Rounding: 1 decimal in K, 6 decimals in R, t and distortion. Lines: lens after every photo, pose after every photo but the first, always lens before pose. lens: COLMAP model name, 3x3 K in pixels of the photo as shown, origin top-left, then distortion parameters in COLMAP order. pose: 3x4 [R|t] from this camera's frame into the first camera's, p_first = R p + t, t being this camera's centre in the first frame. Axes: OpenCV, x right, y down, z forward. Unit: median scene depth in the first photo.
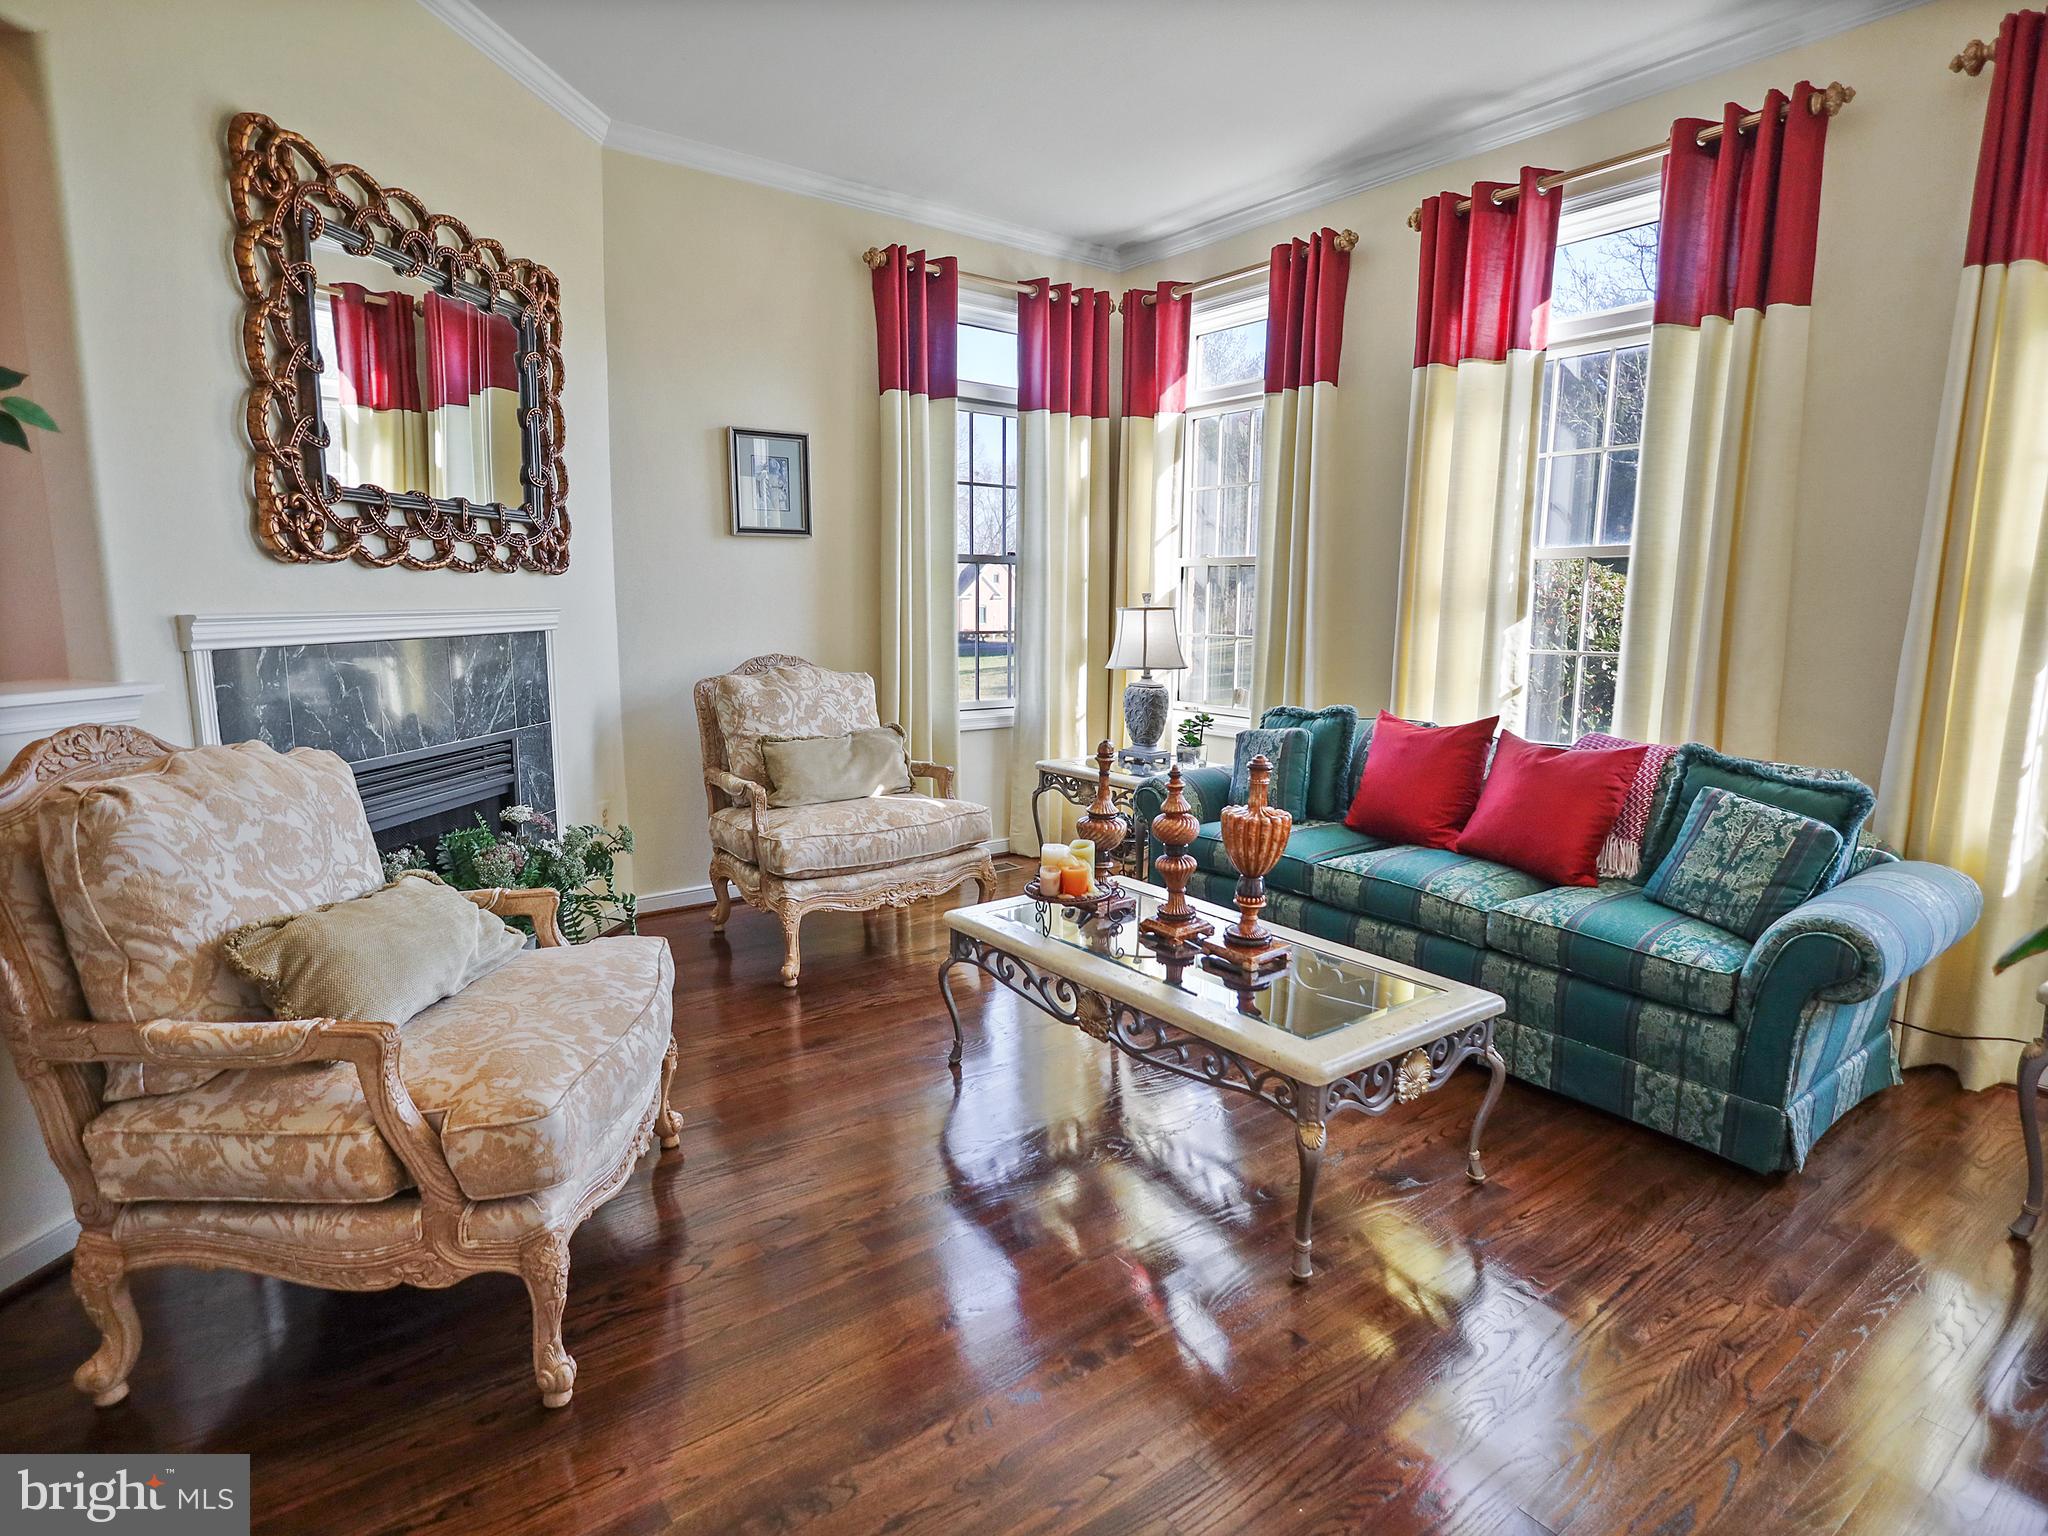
lens RADIAL K [[1096.4, 0, 1030.9], [0, 1096.4, 767.4], [0, 0, 1]] dist [-0.000903, 0.000711]
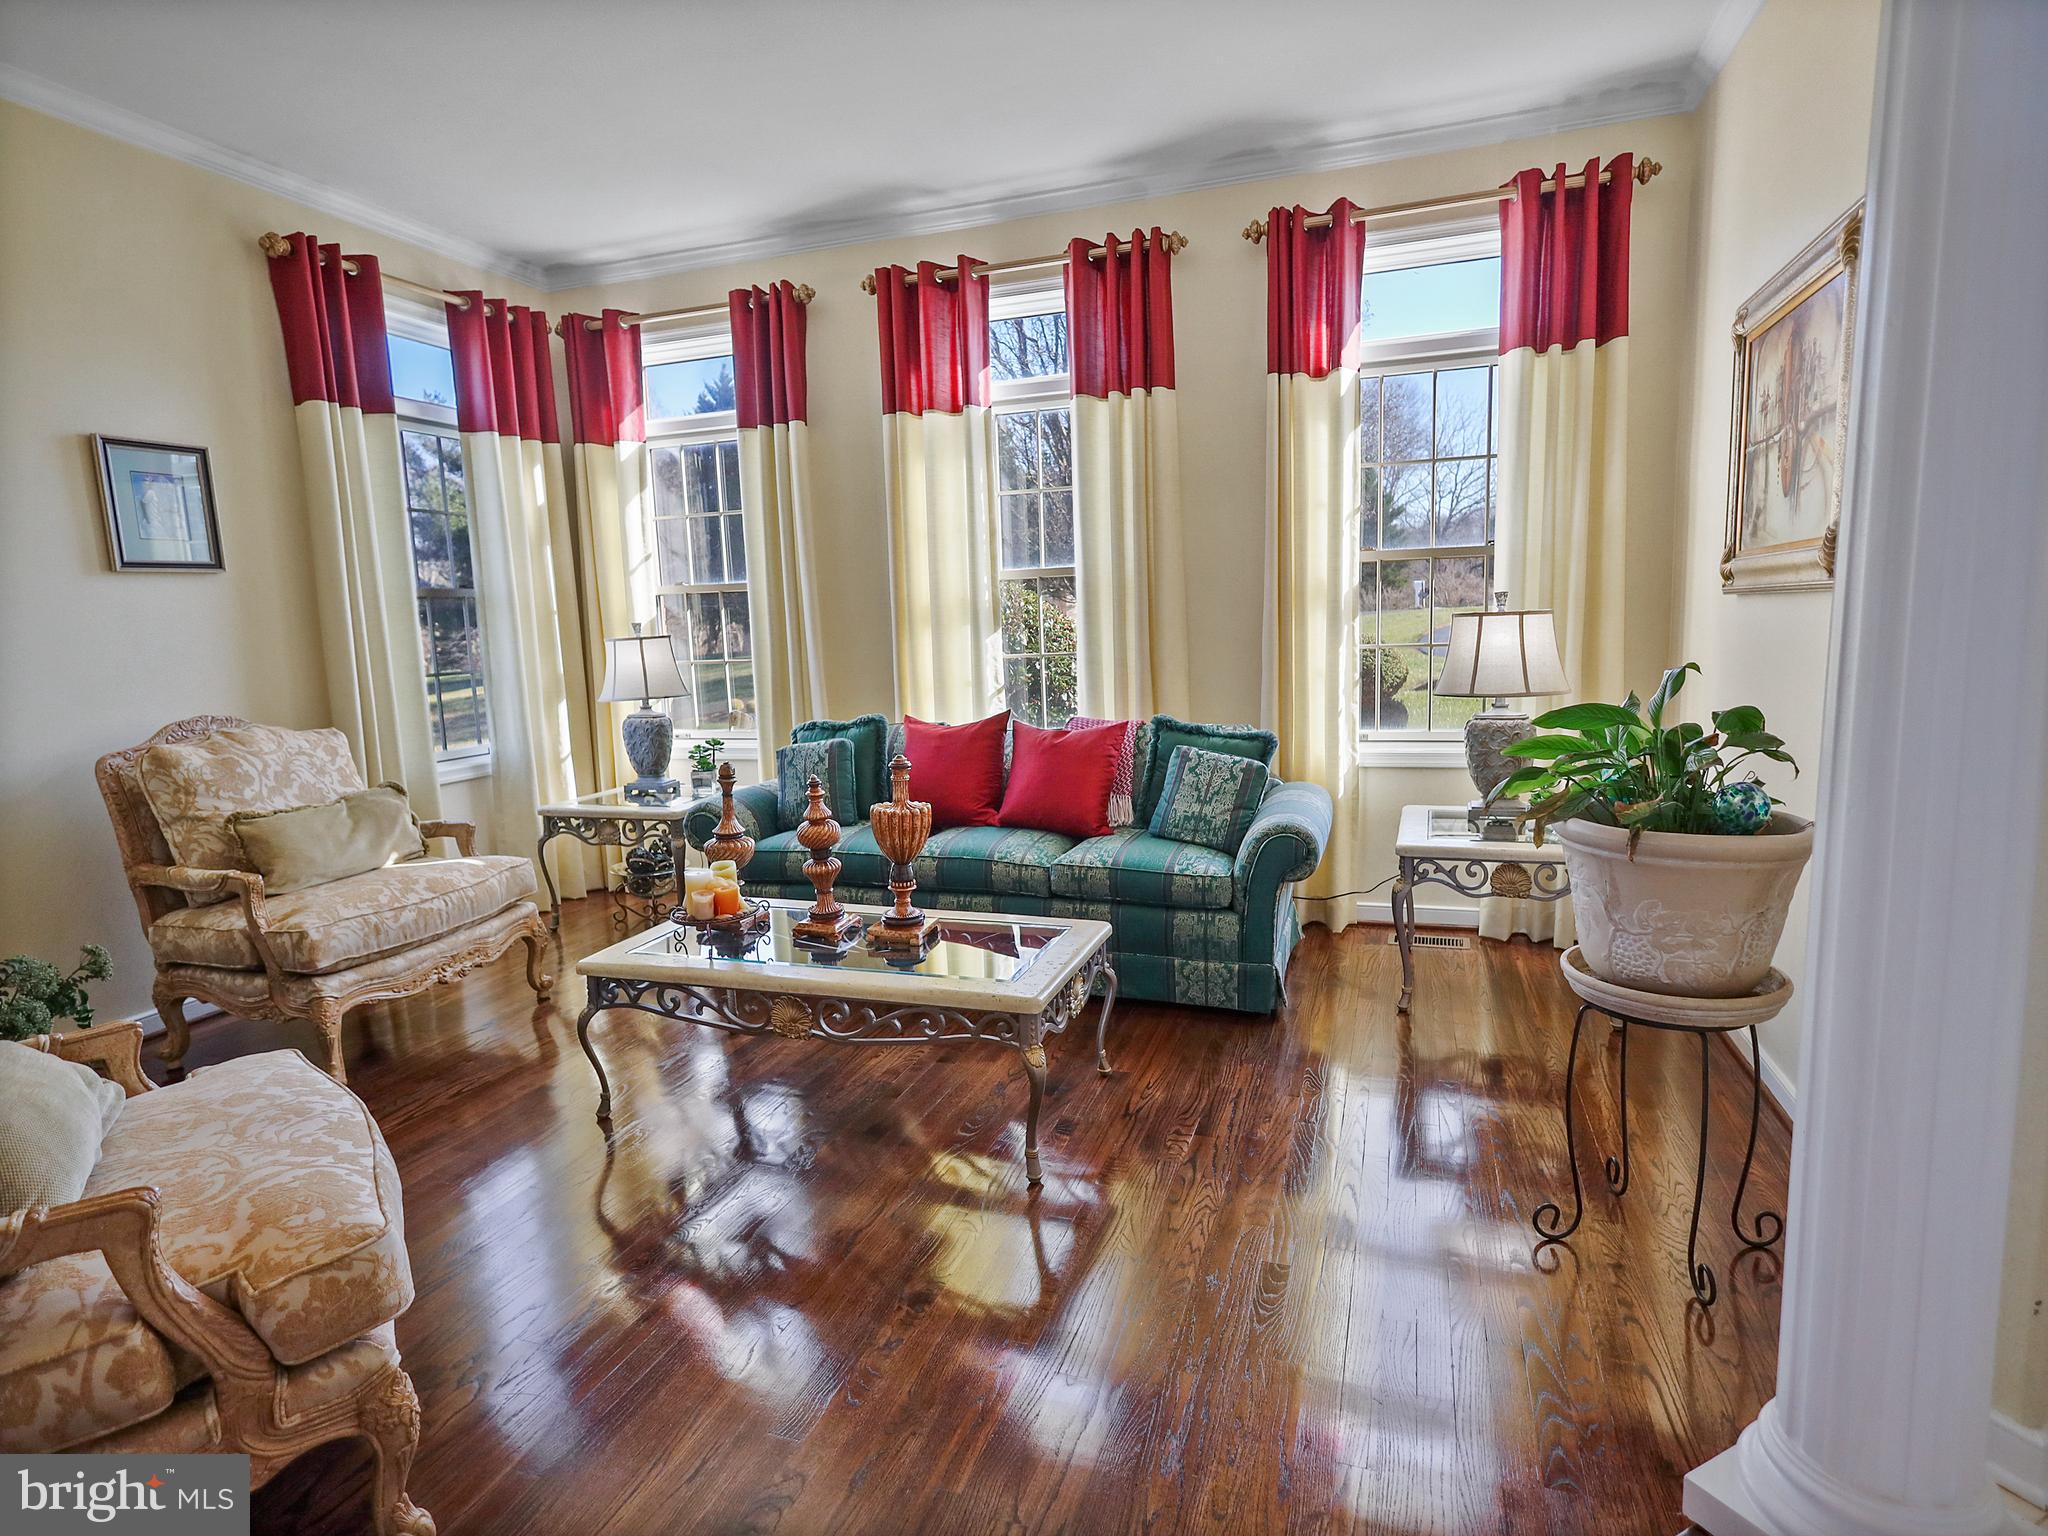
lens RADIAL K [[1096.4, 0, 1030.9], [0, 1096.4, 767.4], [0, 0, 1]] dist [-0.000903, 0.000711]
pose [[0.828447, -0.114561, 0.548226, -0.198372], [0.127949, 0.991684, 0.013881, 0.001918], [-0.545257, 0.058646, 0.836215, -0.012300]]
